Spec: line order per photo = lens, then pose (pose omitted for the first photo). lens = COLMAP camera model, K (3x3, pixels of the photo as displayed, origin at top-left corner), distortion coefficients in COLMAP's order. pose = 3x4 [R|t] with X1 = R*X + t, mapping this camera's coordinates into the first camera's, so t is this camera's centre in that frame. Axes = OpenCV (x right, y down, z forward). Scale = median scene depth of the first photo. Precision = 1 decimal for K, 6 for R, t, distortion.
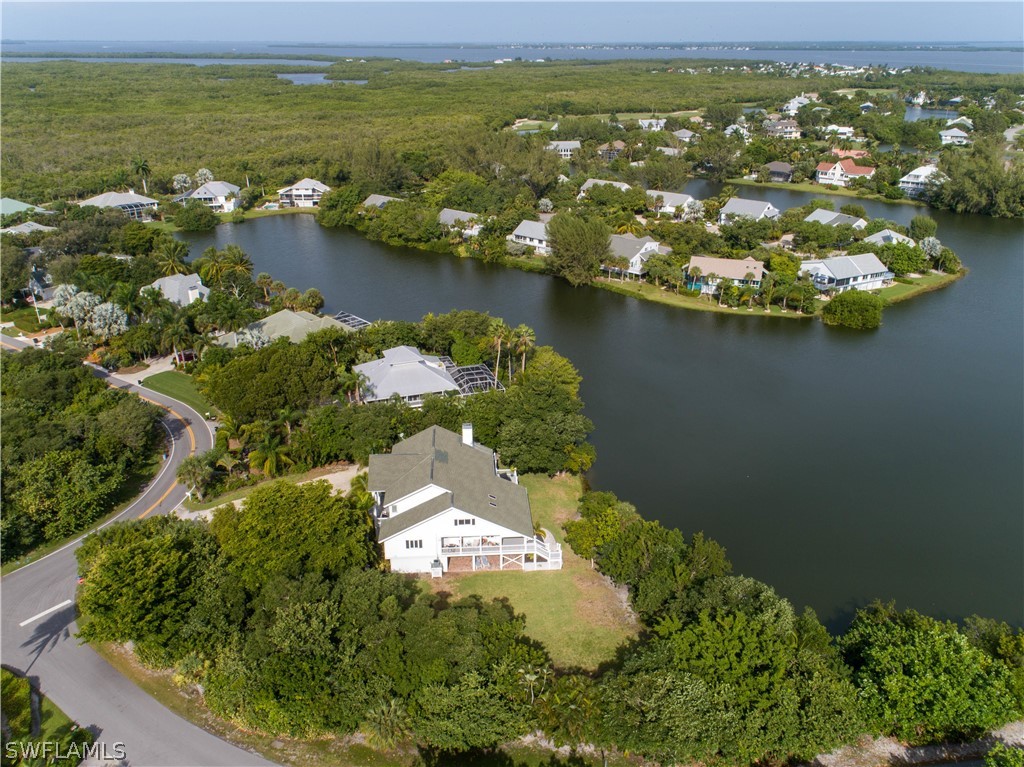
lens RADIAL K [[739.1, 0, 512.0], [0, 739.1, 383.5], [0, 0, 1]] dist [0.008717, 0.000246]
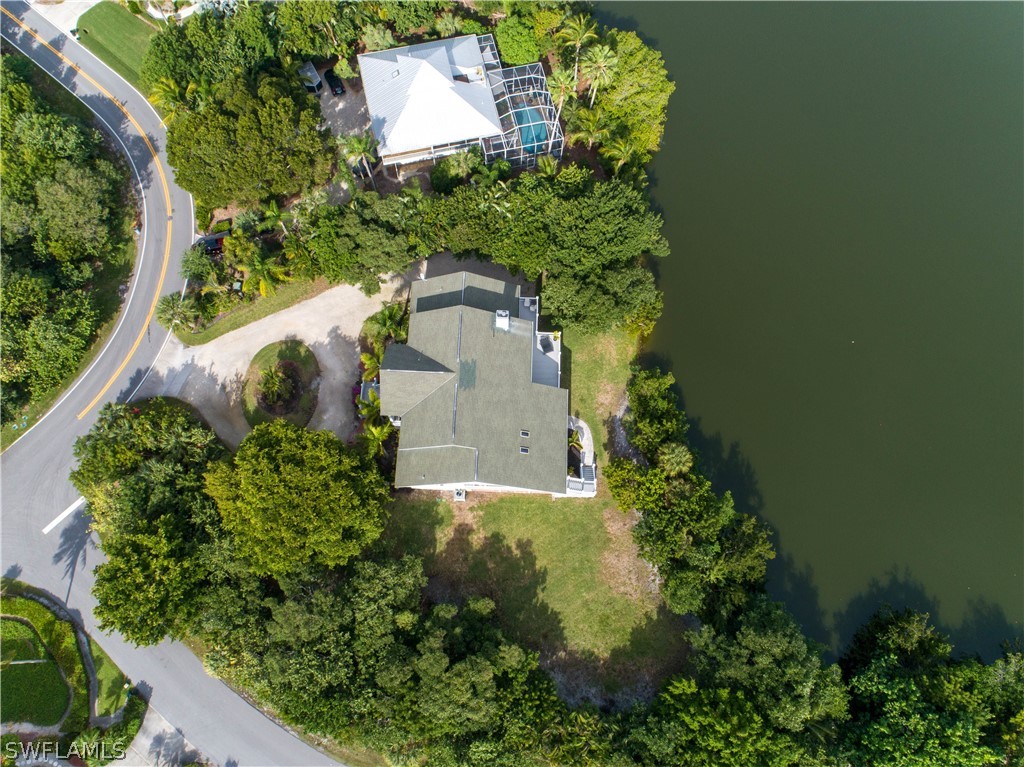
lens RADIAL K [[739.1, 0, 512.0], [0, 739.1, 383.5], [0, 0, 1]] dist [0.008717, 0.000246]
pose [[0.994908, 0.099271, -0.017416, -0.035721], [-0.058045, 0.705626, 0.706203, -0.547950], [0.082394, -0.701596, 0.707795, 0.475746]]
